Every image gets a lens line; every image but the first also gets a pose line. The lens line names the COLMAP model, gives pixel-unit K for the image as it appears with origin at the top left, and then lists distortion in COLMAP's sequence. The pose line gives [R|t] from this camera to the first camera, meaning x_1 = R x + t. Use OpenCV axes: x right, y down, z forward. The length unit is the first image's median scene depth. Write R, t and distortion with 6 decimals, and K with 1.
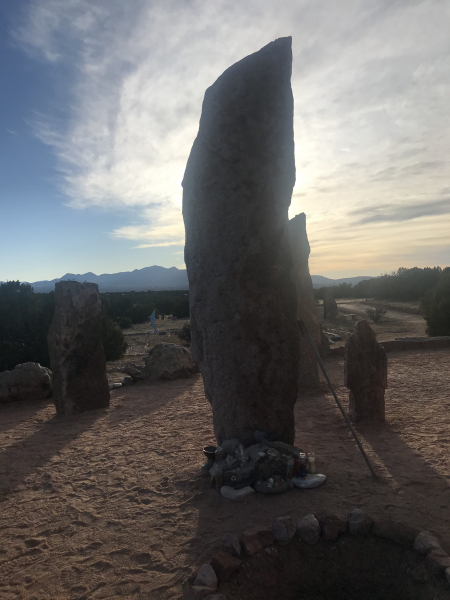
lens RADIAL K [[485.7, 0, 224.5], [0, 485.7, 299.2], [0, 0, 1]] dist [-0.004030, -0.001063]
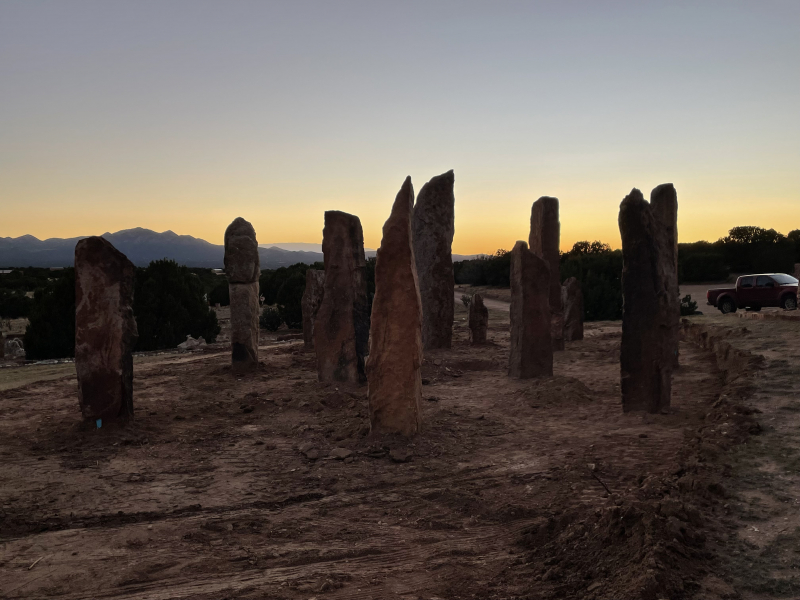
lens RADIAL K [[699.7, 0, 400.4], [0, 699.7, 300.9], [0, 0, 1]] dist [0.001325, 0.000097]
pose [[0.978253, 0.018766, 0.206563, -0.879123], [-0.023964, 0.999455, 0.022687, 0.021026], [-0.206024, -0.027143, 0.978170, -2.494421]]
